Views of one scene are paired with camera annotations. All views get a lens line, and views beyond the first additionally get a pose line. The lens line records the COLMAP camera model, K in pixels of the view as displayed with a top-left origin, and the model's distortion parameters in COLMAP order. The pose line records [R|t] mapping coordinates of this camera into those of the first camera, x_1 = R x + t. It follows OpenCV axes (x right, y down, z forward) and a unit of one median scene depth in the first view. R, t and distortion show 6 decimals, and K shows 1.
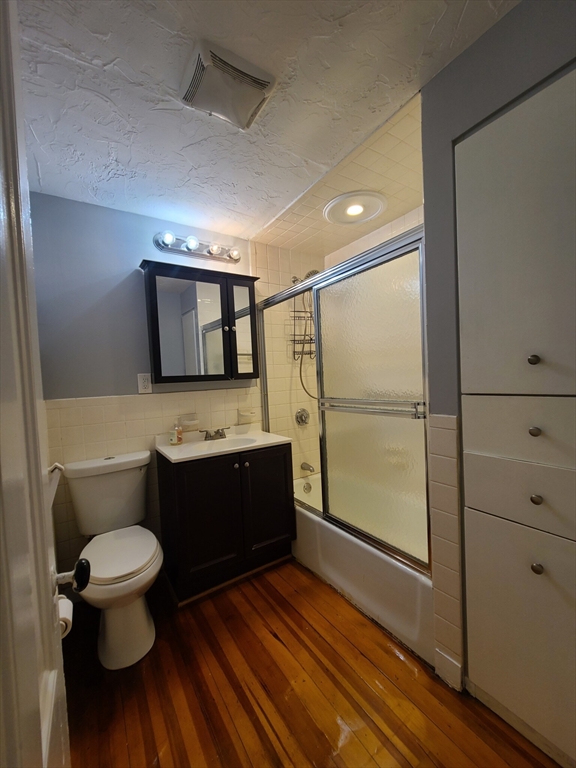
lens RADIAL K [[317.0, 0, 289.2], [0, 317.0, 386.4], [0, 0, 1]] dist [0.001268, -0.000143]
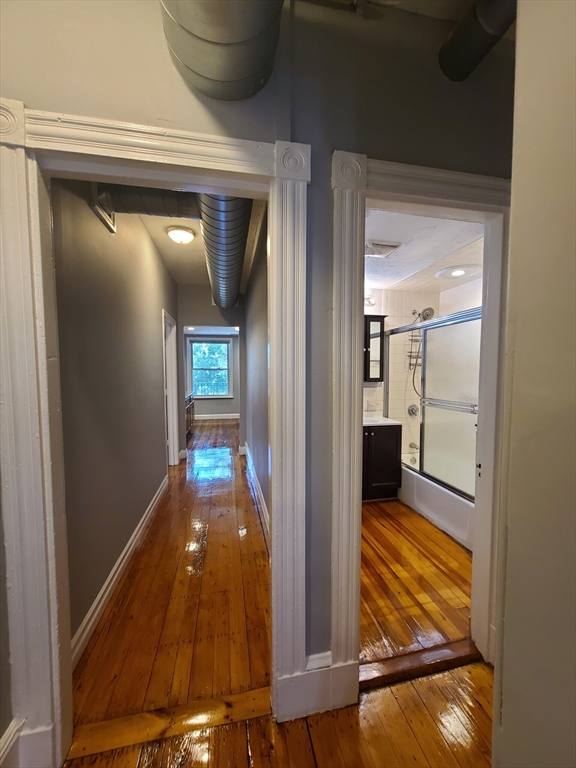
lens RADIAL K [[317.0, 0, 301.4], [0, 317.0, 387.3], [0, 0, 1]] dist [0.001268, -0.000143]
pose [[0.939707, 0.067860, -0.335181, 0.046964], [-0.059249, 0.997599, 0.035862, -0.030333], [0.336810, -0.013841, 0.941471, -0.566237]]
